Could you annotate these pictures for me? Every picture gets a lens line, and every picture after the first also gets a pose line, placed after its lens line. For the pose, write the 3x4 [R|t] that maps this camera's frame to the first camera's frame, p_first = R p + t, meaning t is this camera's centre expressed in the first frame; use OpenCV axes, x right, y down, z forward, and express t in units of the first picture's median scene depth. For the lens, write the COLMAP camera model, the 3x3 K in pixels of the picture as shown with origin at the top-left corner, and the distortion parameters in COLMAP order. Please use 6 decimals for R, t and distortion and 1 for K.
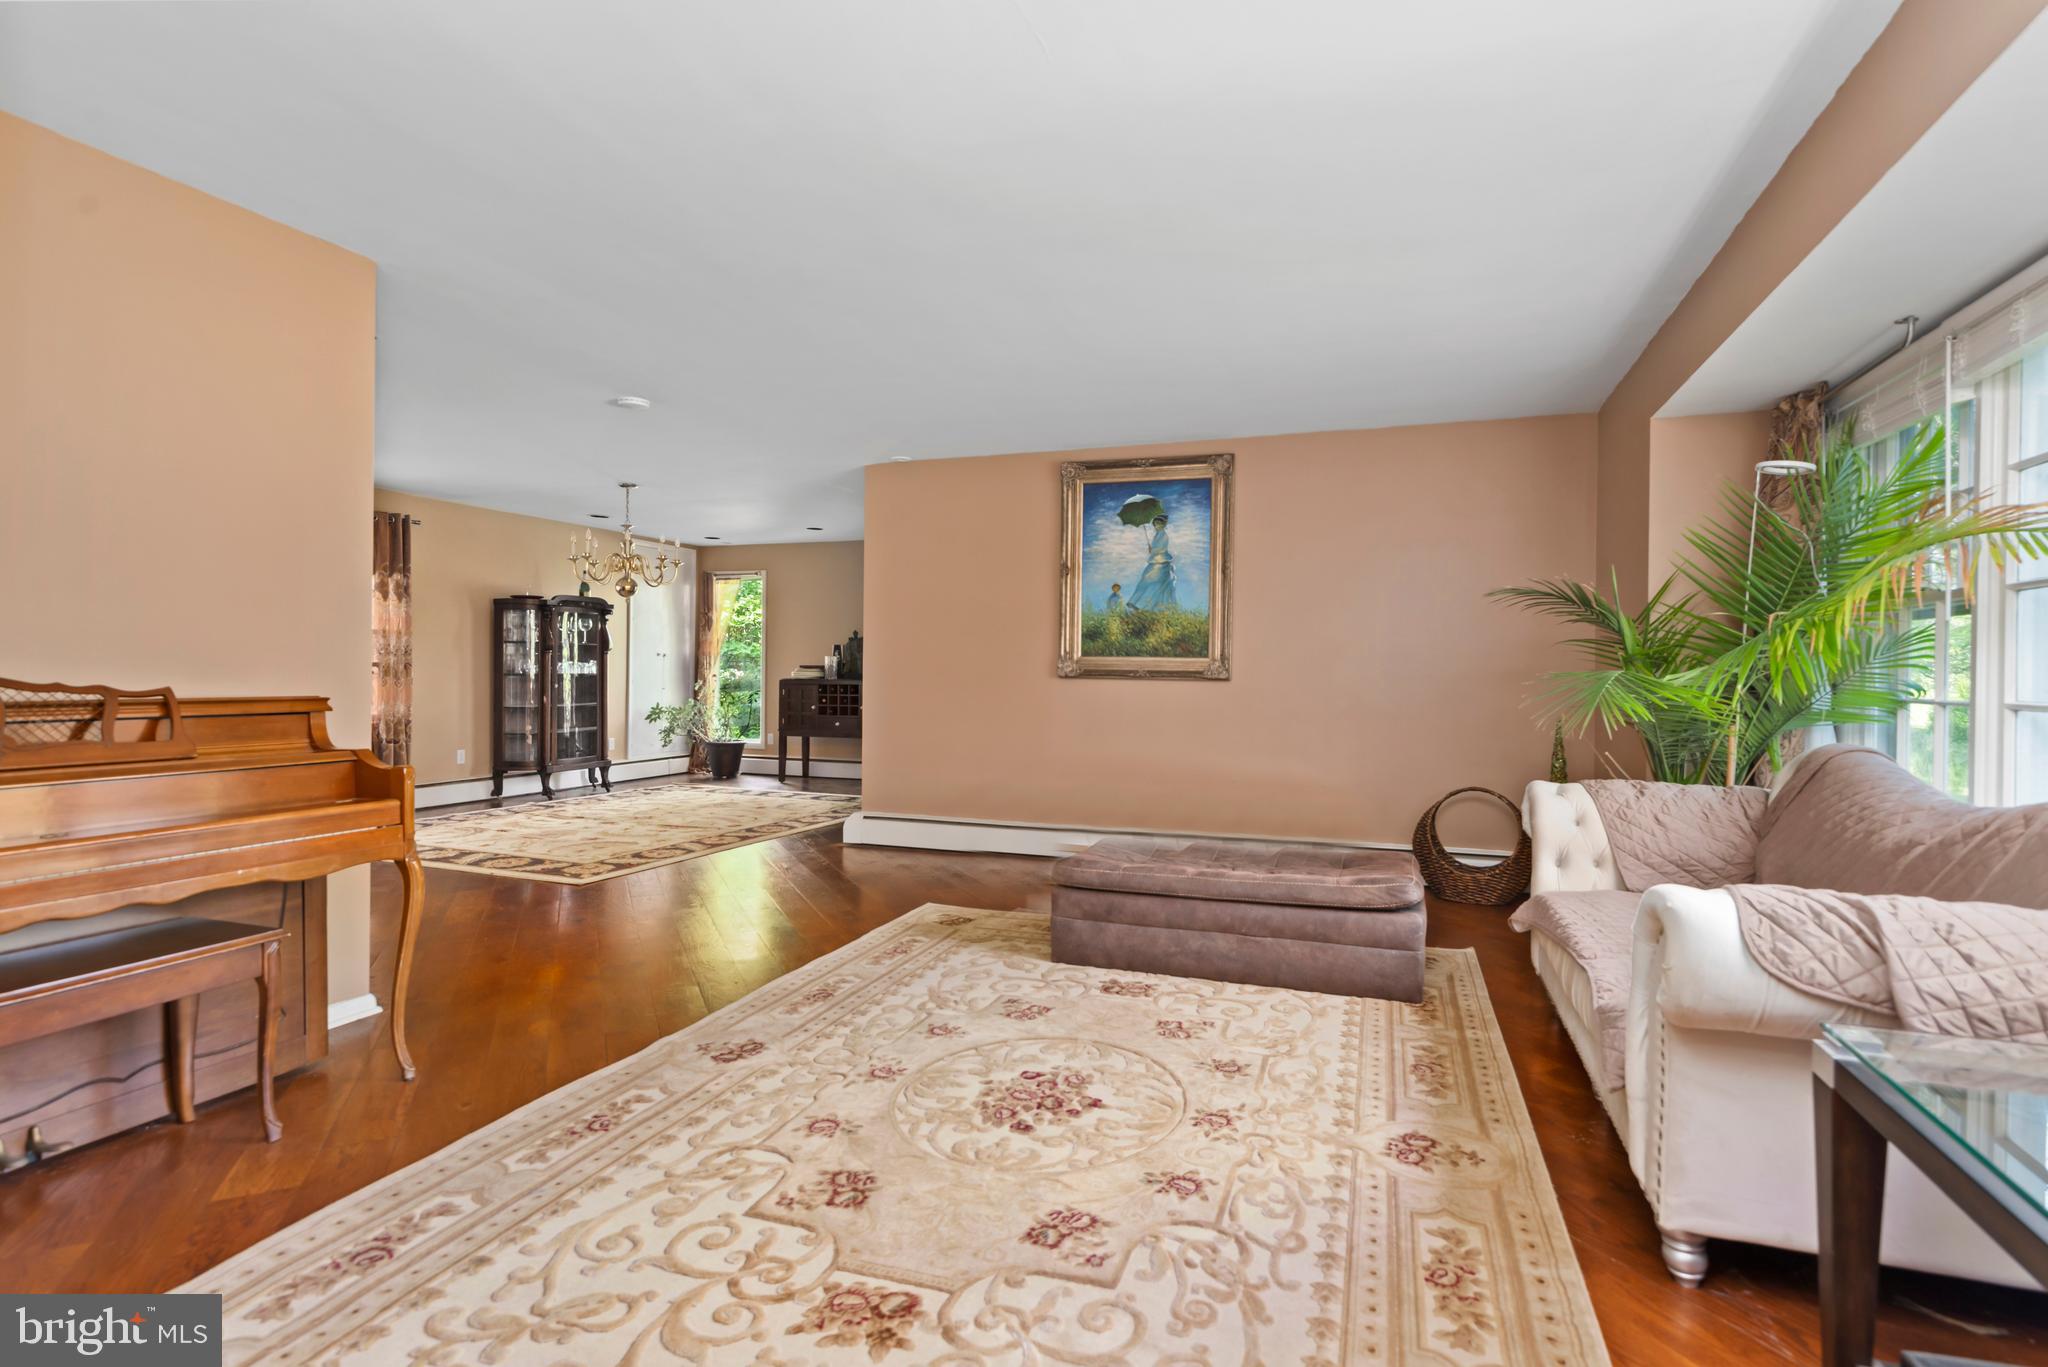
lens RADIAL K [[1004.1, 0, 1044.9], [0, 1004.1, 666.4], [0, 0, 1]] dist [0.003658, -0.001715]
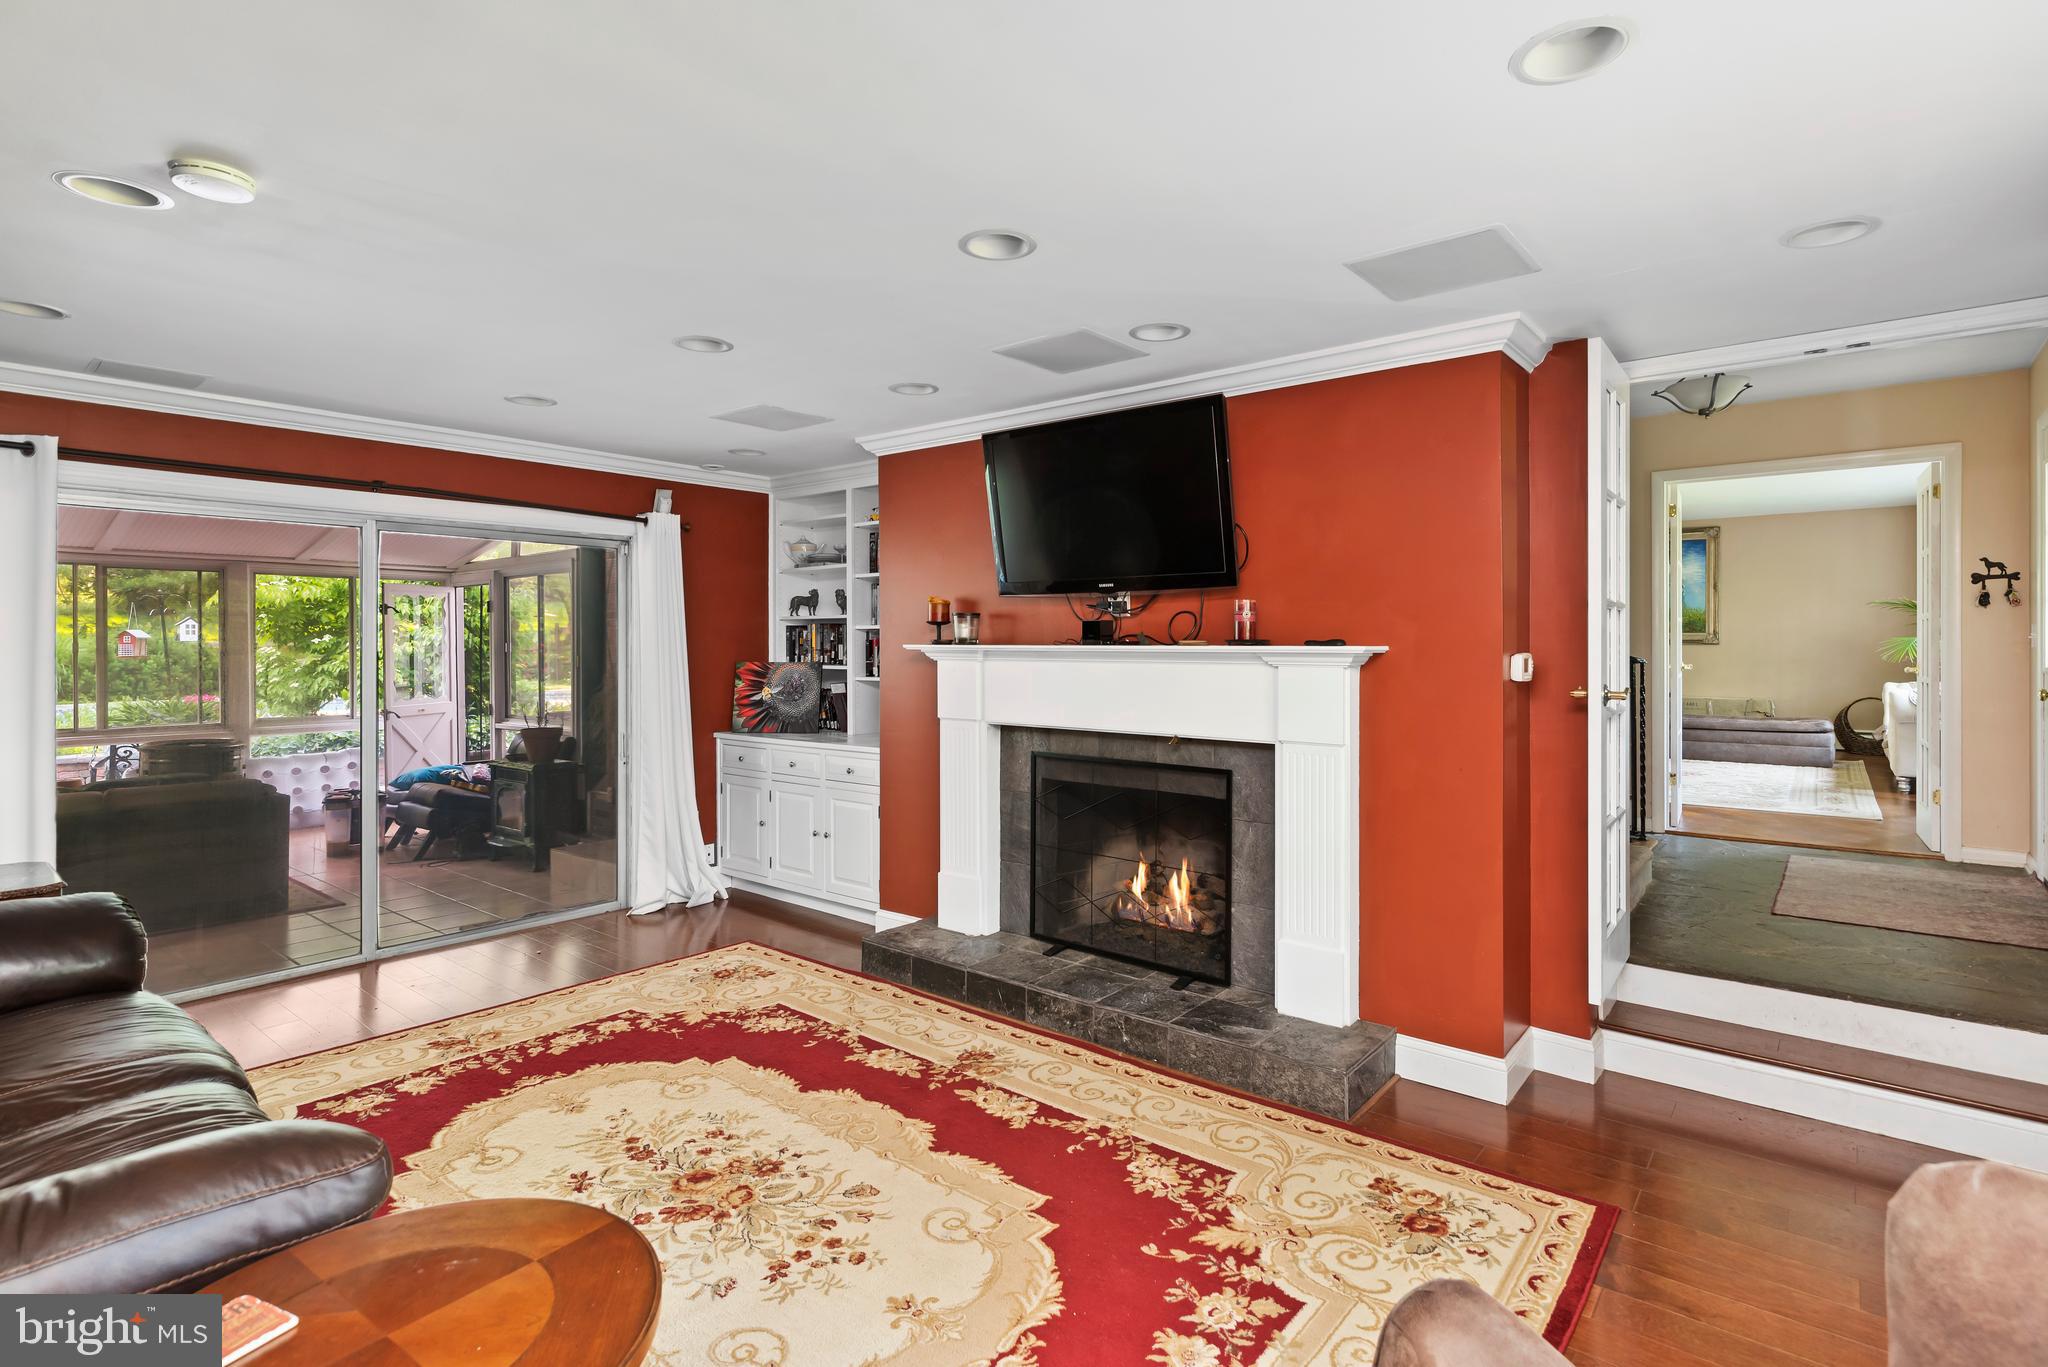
lens RADIAL K [[1004.1, 0, 1077.5], [0, 1004.1, 639.2], [0, 0, 1]] dist [0.003658, -0.001715]
pose [[0.953002, -0.007434, -0.302874, -0.413150], [0.005116, 0.999951, -0.008445, 0.013765], [0.302922, 0.006498, 0.952993, -1.234398]]
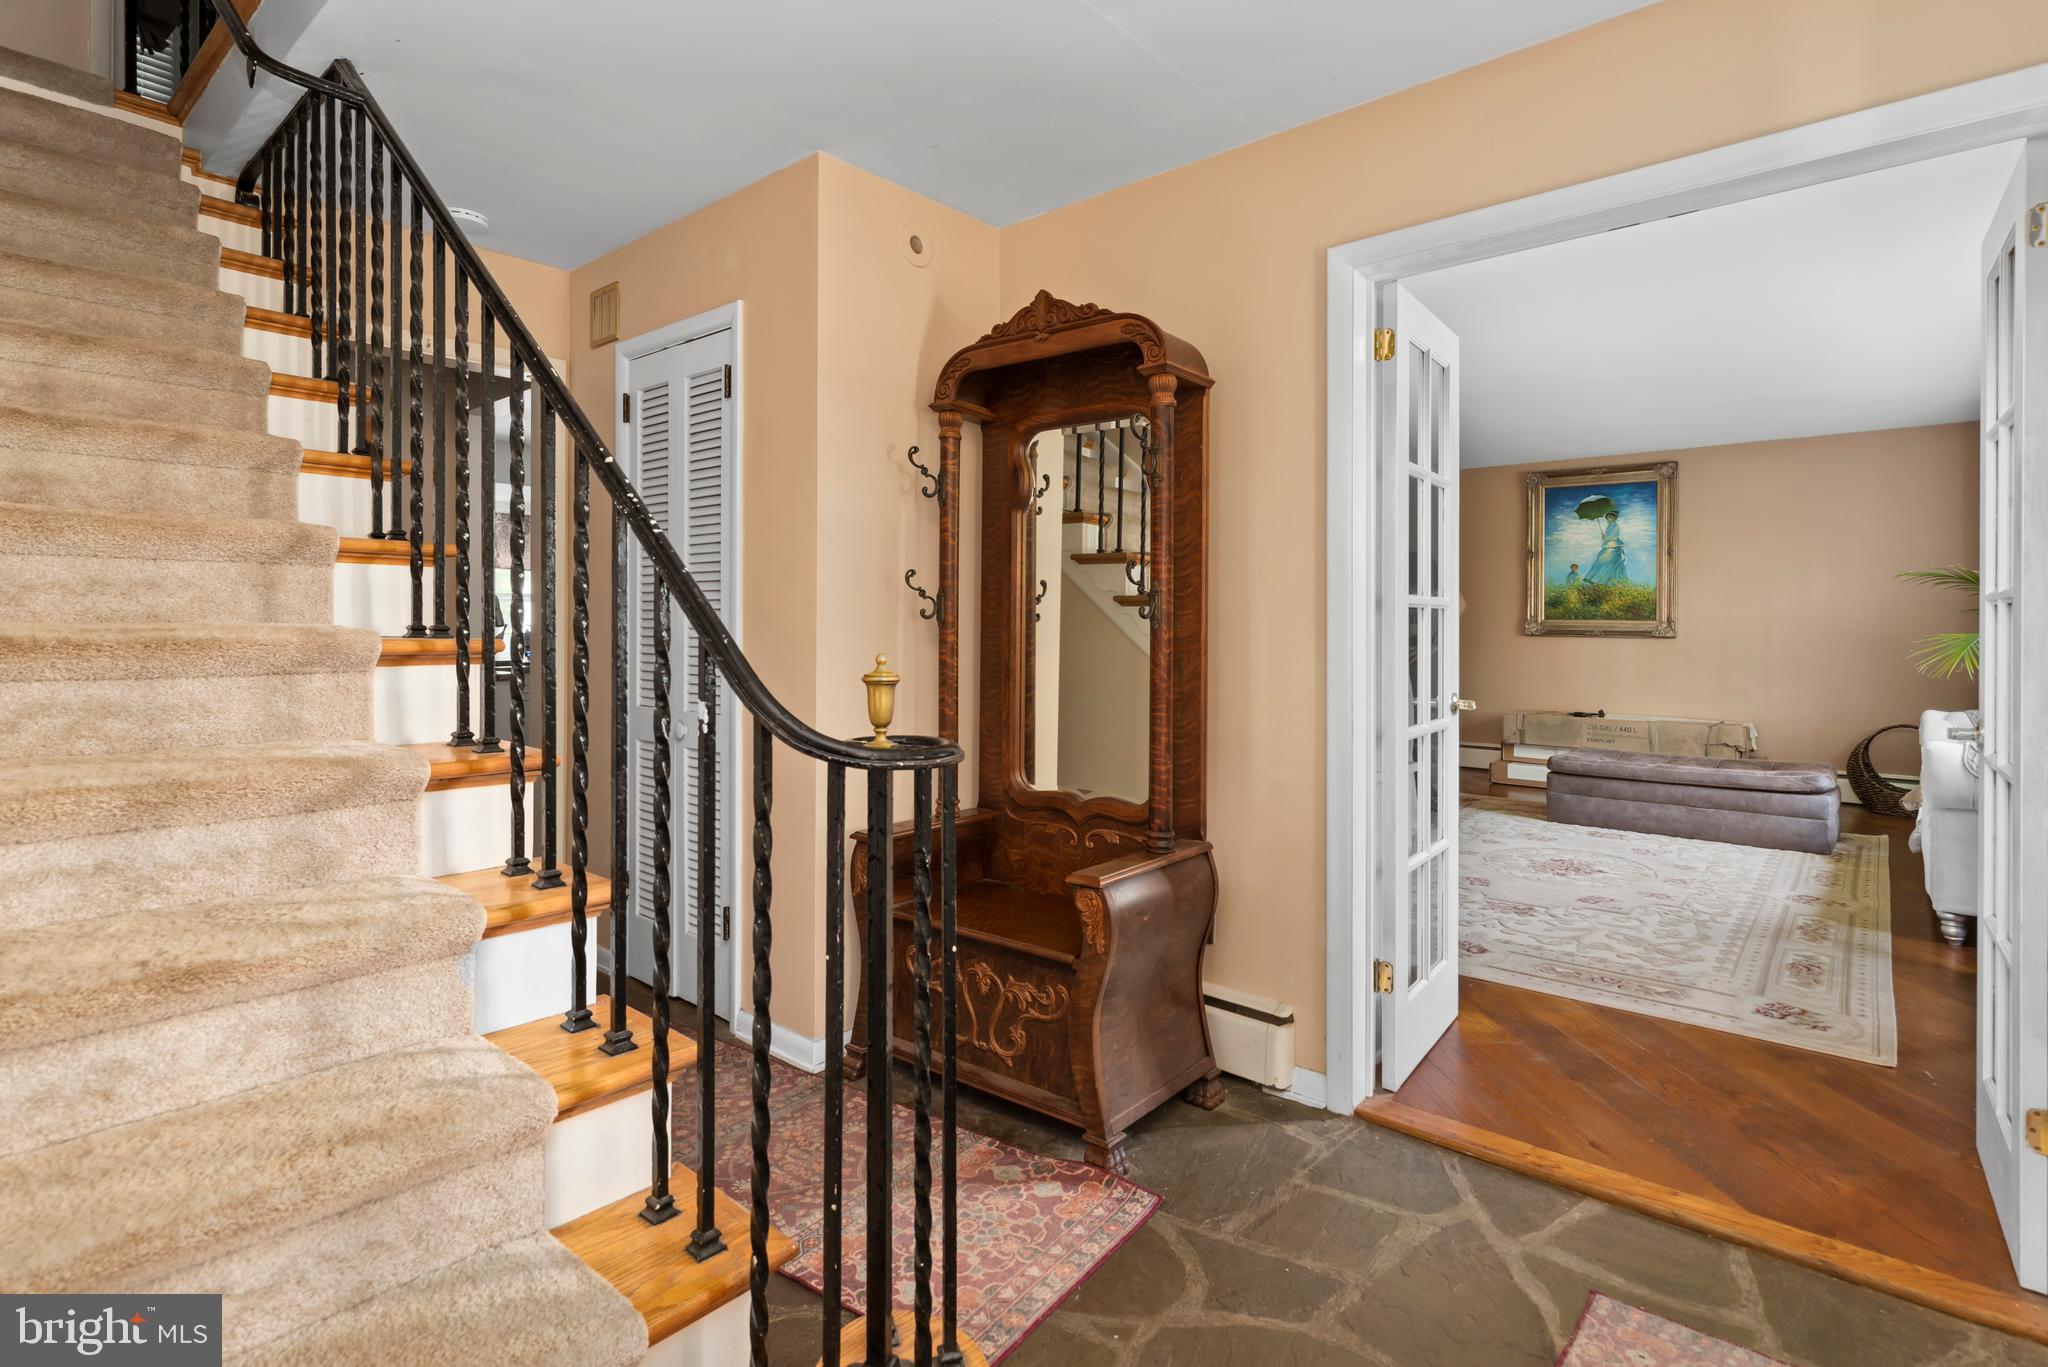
lens RADIAL K [[1004.1, 0, 1064.3], [0, 1004.1, 619.3], [0, 0, 1]] dist [0.003658, -0.001715]
pose [[0.937543, -0.008801, -0.347759, -0.105013], [0.007575, 0.999959, -0.004887, -0.010221], [0.347788, 0.001947, 0.937571, -0.493158]]
